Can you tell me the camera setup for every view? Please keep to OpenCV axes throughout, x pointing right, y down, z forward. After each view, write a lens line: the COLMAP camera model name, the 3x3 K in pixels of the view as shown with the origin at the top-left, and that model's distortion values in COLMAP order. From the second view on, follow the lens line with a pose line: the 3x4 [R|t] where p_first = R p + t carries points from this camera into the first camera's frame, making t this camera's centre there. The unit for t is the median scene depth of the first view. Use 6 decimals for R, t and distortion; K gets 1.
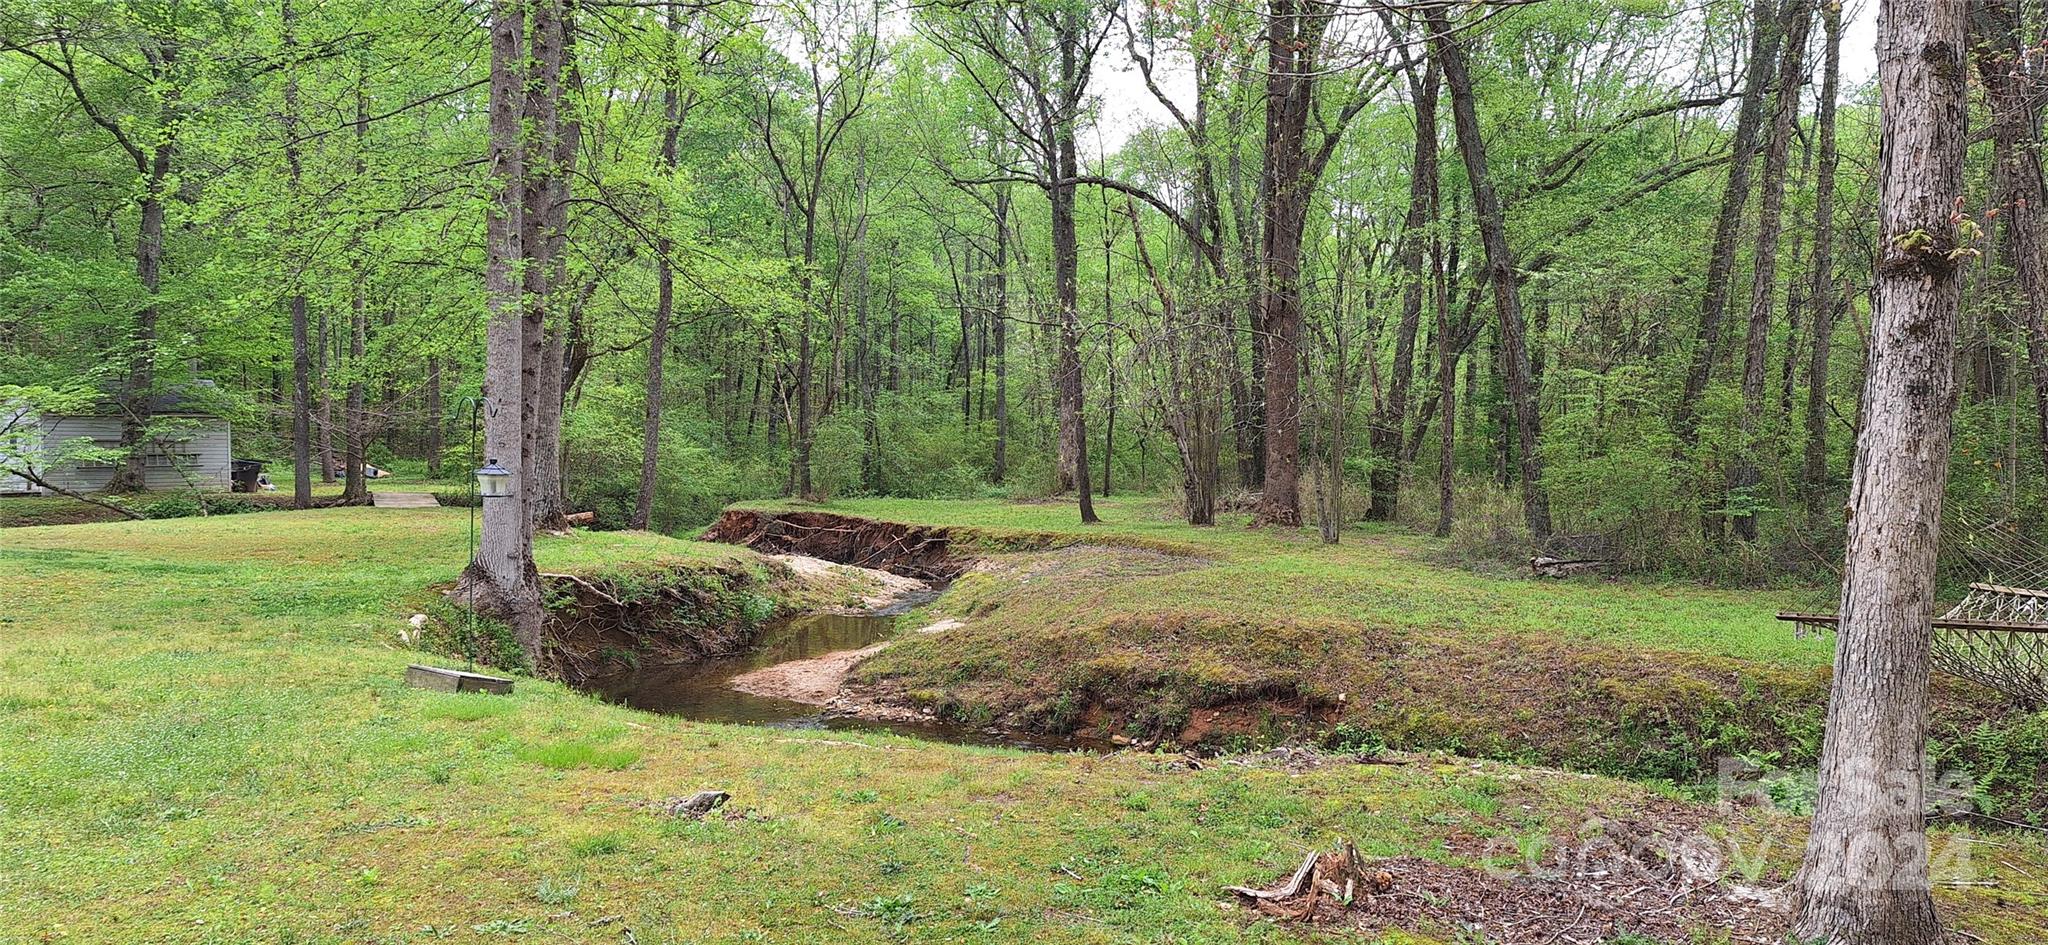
lens RADIAL K [[1384.0, 0, 1024.2], [0, 1384.0, 524.1], [0, 0, 1]] dist [0.054478, -0.067708]
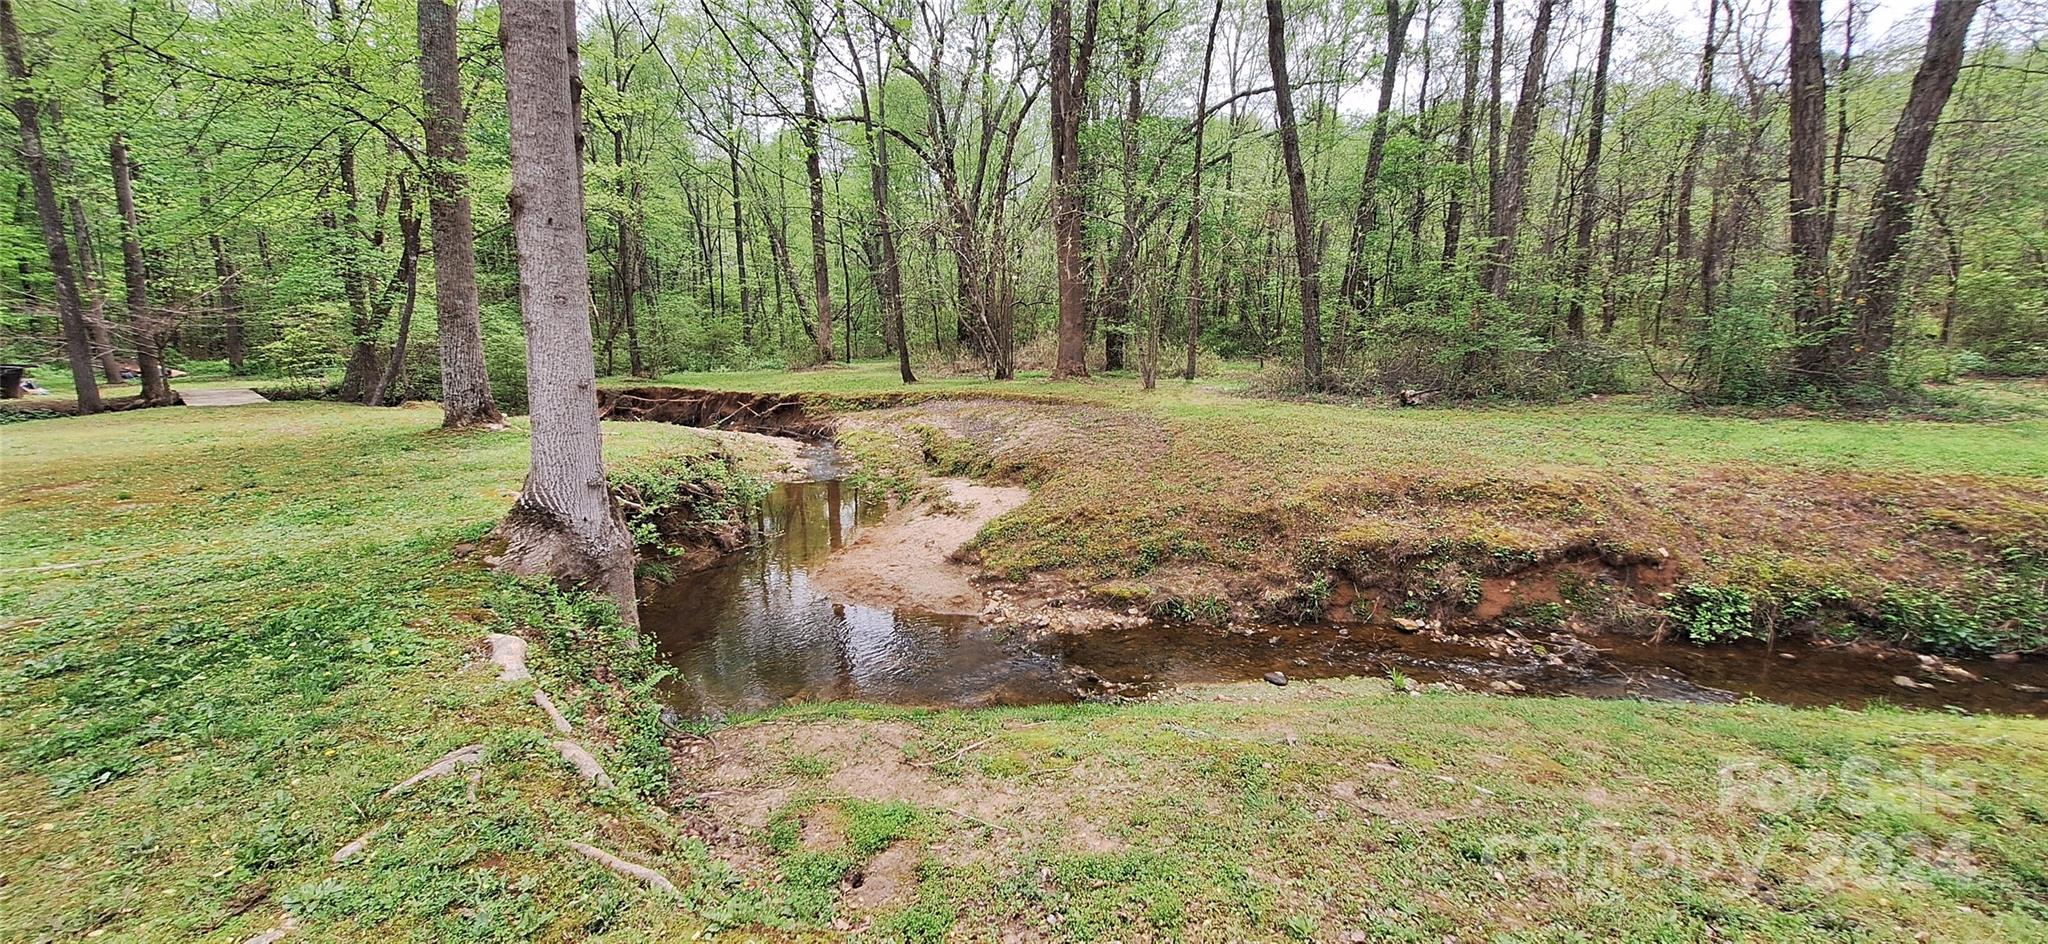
lens RADIAL K [[751.8, 0, 949.6], [0, 751.8, 470.9], [0, 0, 1]] dist [0.000581, 0.000017]
pose [[0.926415, -0.096464, 0.363936, -0.360875], [0.051805, 0.990086, 0.130558, -0.018598], [-0.372923, -0.102097, 0.922228, 0.669042]]
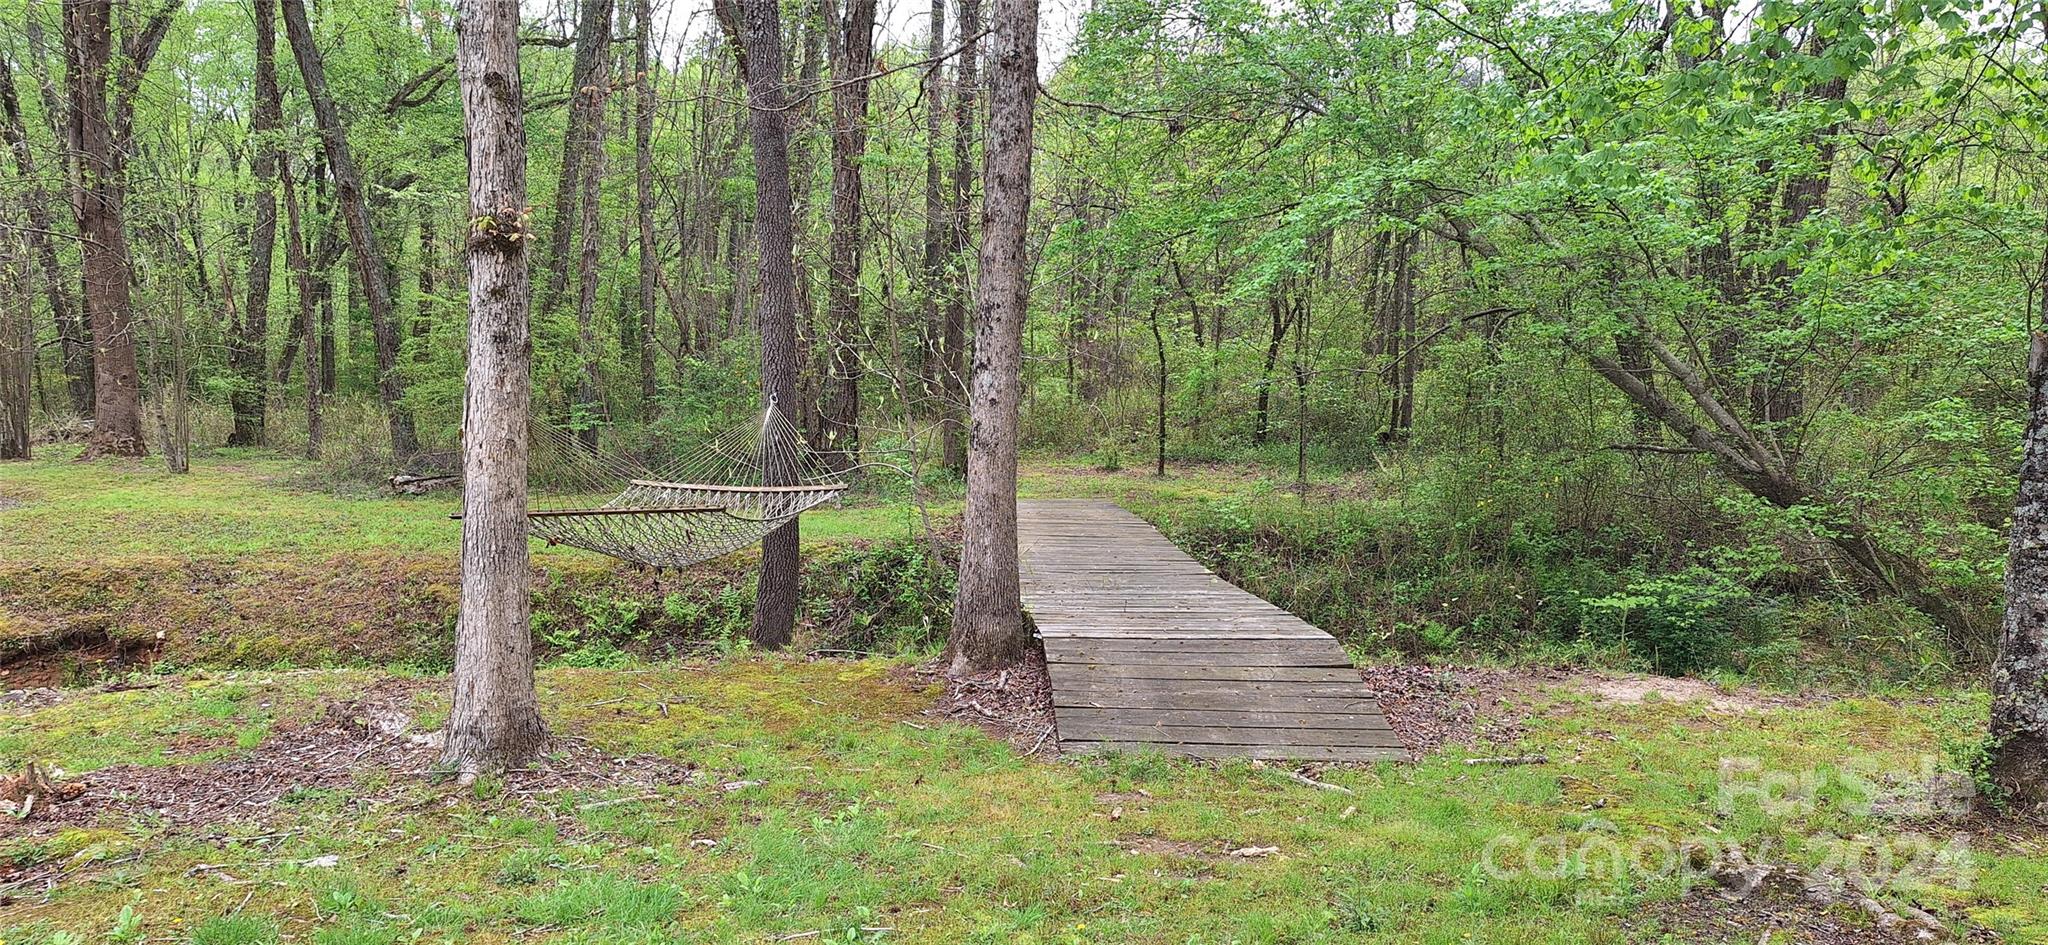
lens RADIAL K [[1384.0, 0, 1024.2], [0, 1384.0, 524.1], [0, 0, 1]] dist [0.054478, -0.067708]
pose [[0.745672, -0.080491, 0.661434, 0.038345], [0.040232, 0.996305, 0.075886, -0.000352], [-0.665098, -0.029975, 0.746154, -0.101139]]
